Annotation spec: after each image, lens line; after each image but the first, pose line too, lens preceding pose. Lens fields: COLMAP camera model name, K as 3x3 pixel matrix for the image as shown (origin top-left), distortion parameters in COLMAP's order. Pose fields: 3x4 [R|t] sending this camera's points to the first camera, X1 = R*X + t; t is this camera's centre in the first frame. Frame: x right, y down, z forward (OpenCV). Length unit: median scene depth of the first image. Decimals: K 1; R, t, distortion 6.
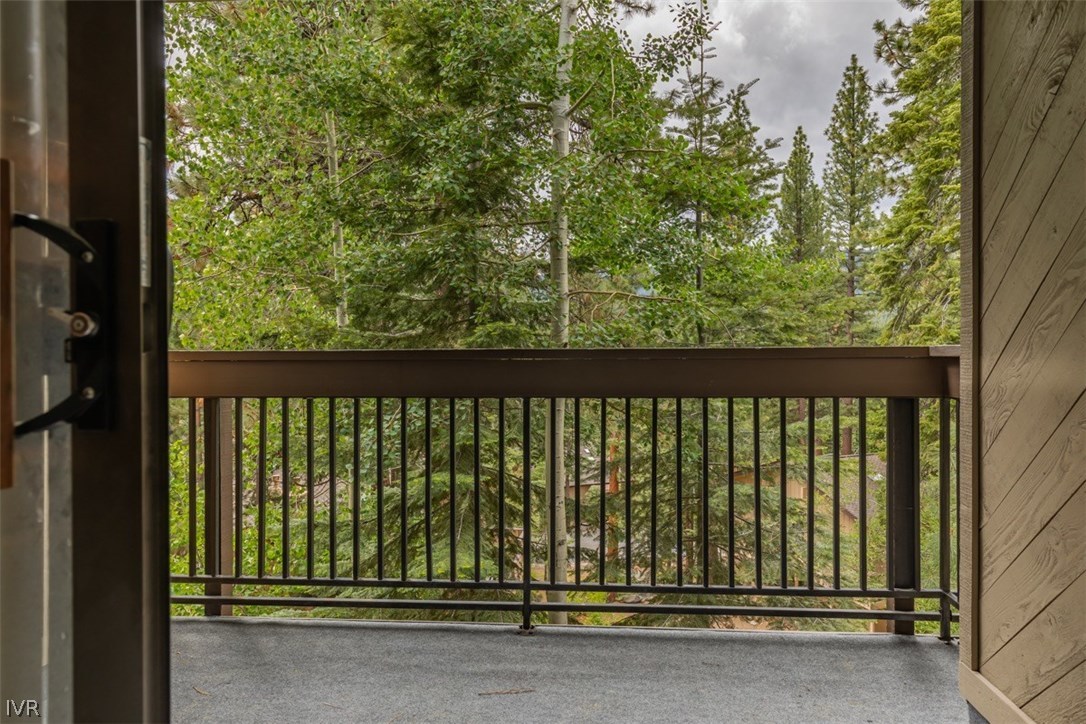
lens RADIAL K [[628.6, 0, 580.9], [0, 628.6, 350.8], [0, 0, 1]] dist [0.006877, 0.001627]
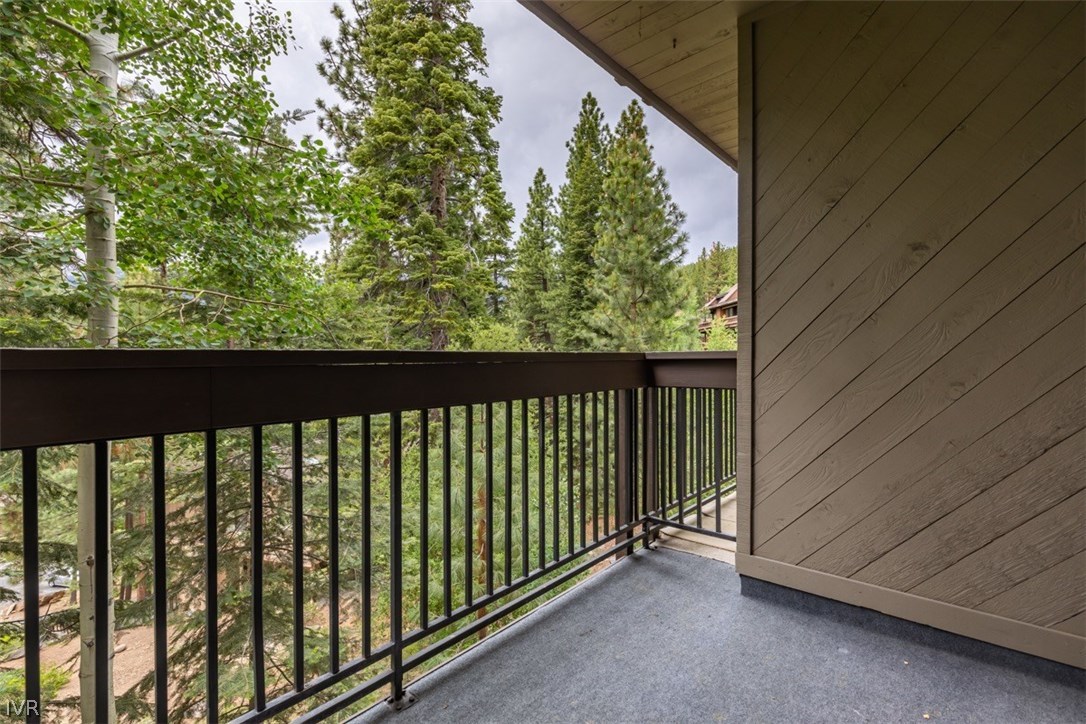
lens RADIAL K [[492.3, 0, 541.2], [0, 492.3, 362.4], [0, 0, 1]] dist [0.004084, -0.000070]
pose [[0.596115, -0.004107, 0.802889, -0.479997], [0.002446, 0.999992, 0.003299, 0.010642], [-0.802896, -0.000003, 0.596120, 0.477213]]
